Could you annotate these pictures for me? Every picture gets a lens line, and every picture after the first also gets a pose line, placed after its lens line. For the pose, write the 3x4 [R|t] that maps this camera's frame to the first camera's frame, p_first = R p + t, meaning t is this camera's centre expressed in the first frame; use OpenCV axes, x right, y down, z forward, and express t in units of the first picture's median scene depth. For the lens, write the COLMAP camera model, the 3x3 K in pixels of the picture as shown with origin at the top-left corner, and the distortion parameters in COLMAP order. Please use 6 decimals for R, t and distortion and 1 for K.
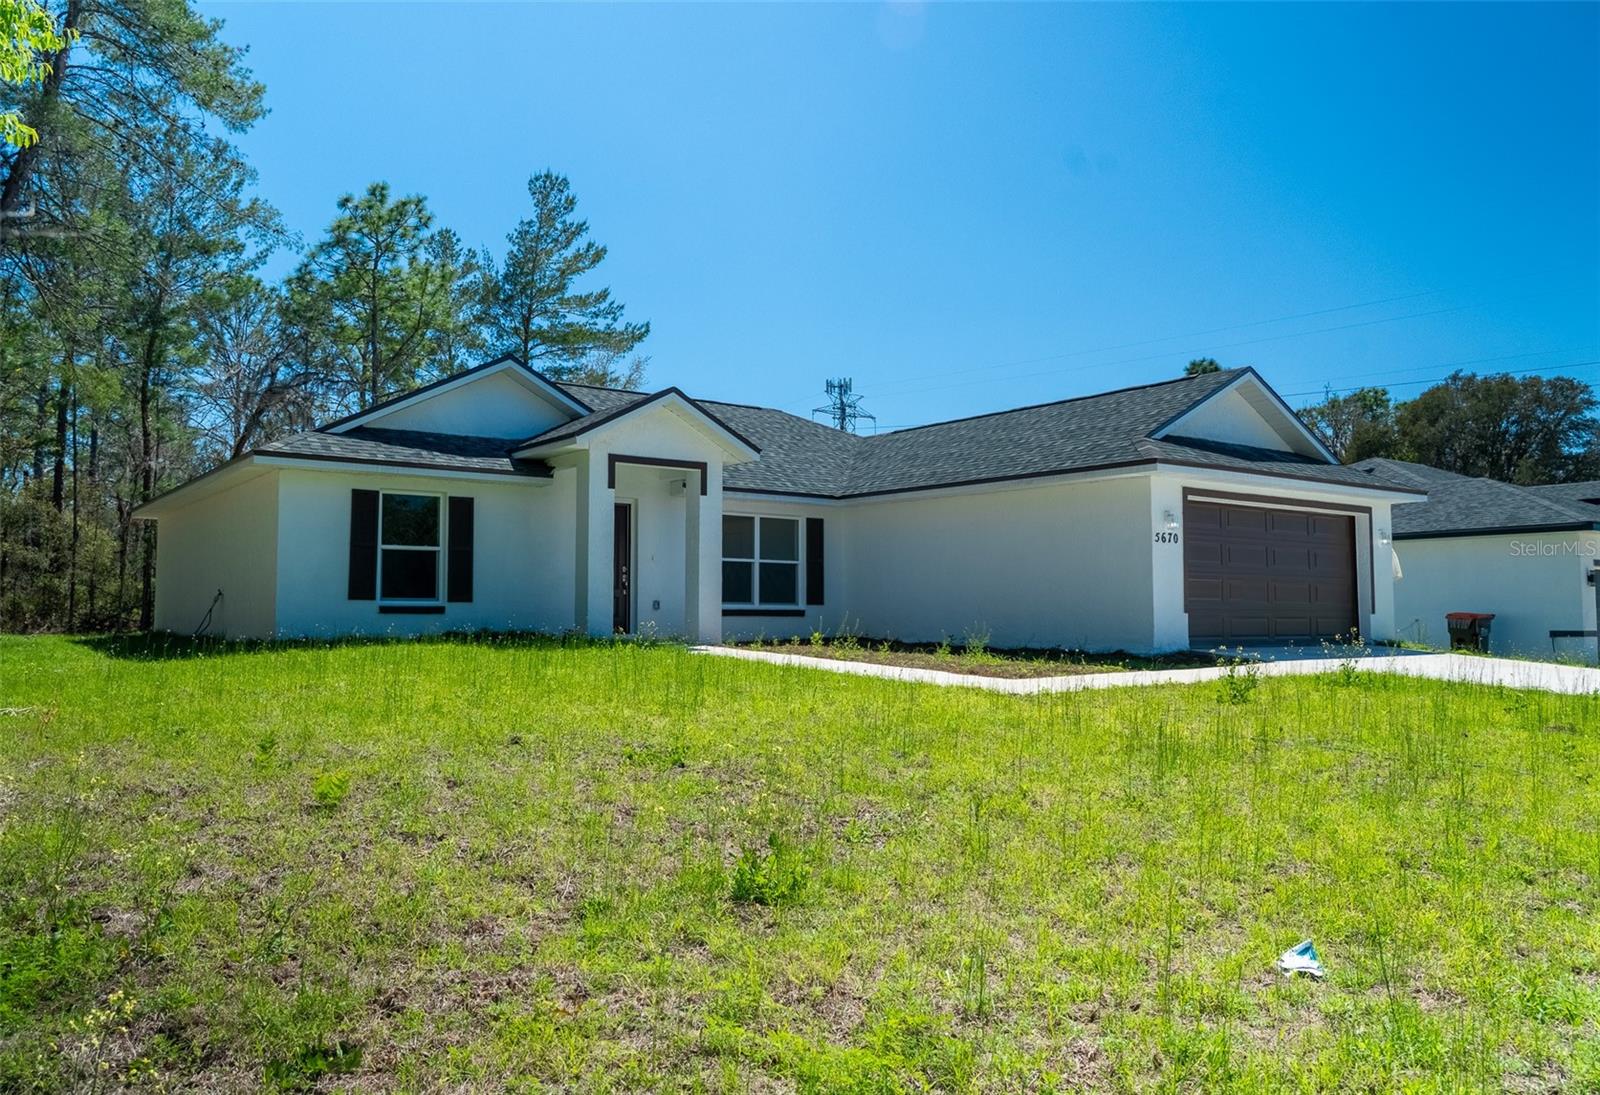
lens RADIAL K [[1191.5, 0, 740.6], [0, 1191.5, 570.7], [0, 0, 1]] dist [0.009669, 0.001968]
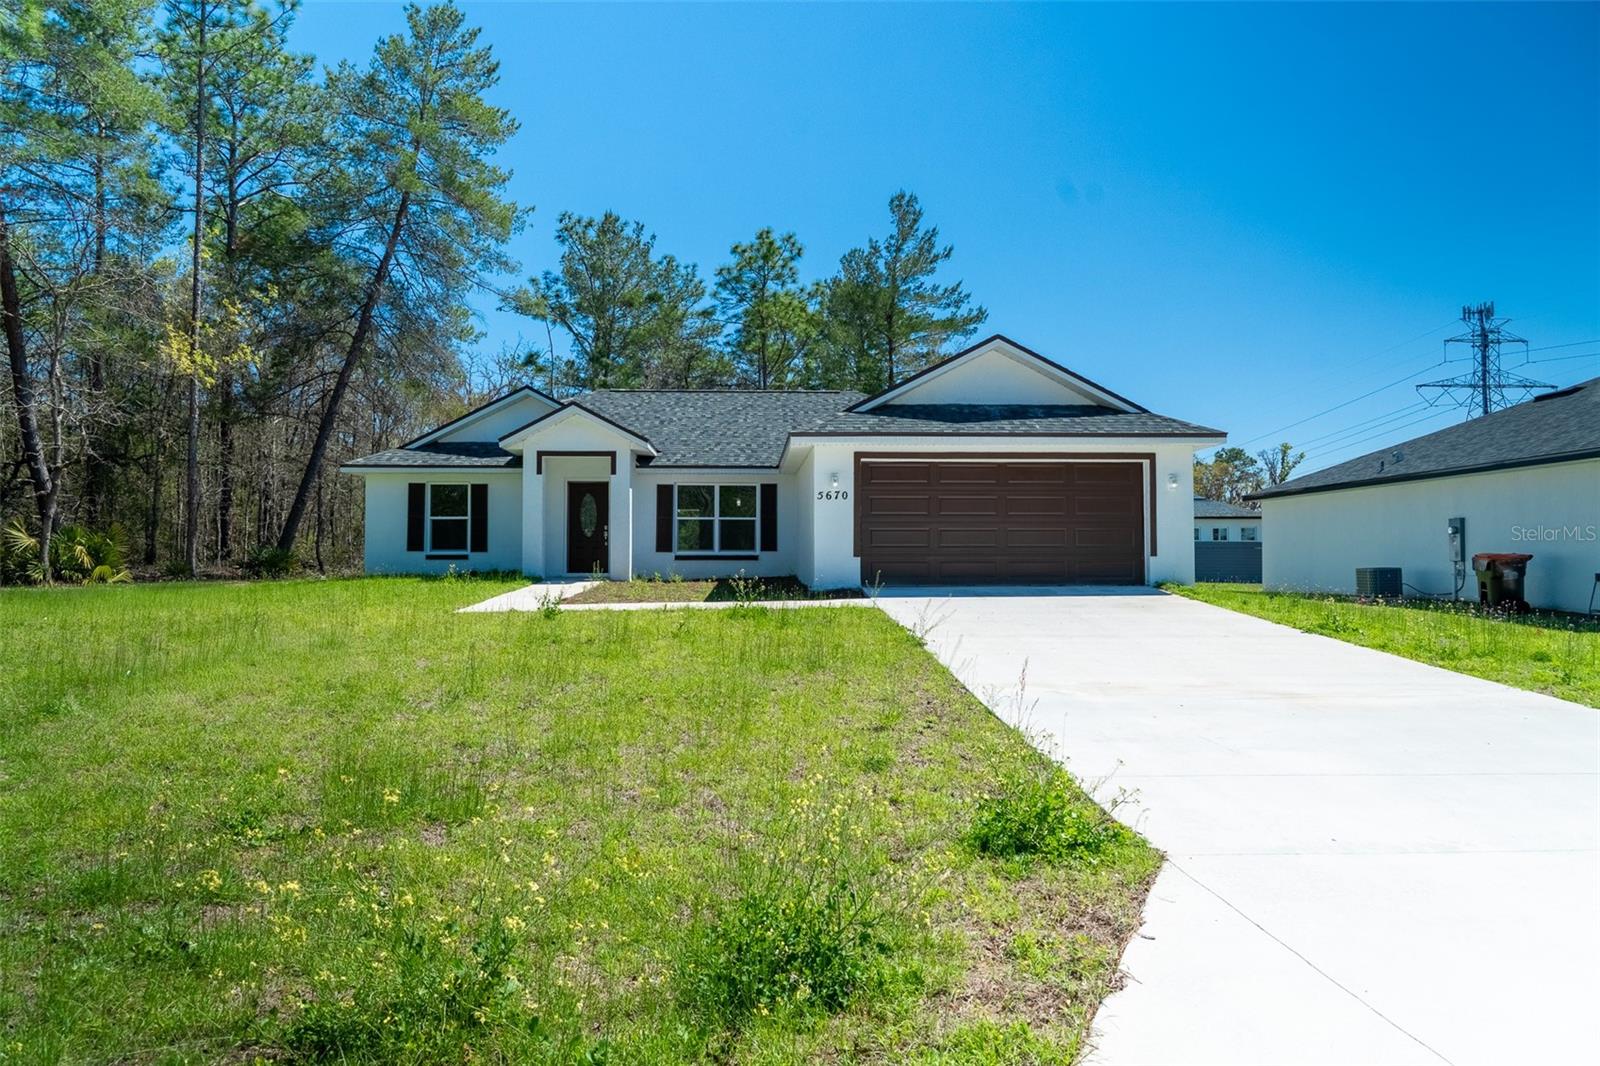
lens RADIAL K [[1095.4, 0, 788.8], [0, 1095.4, 532.5], [0, 0, 1]] dist [-0.017971, 0.008013]
pose [[0.839133, -0.018718, -0.543604, 0.841808], [0.023983, 0.999709, 0.002598, 0.006727], [0.543398, -0.015218, 0.839338, 0.025990]]
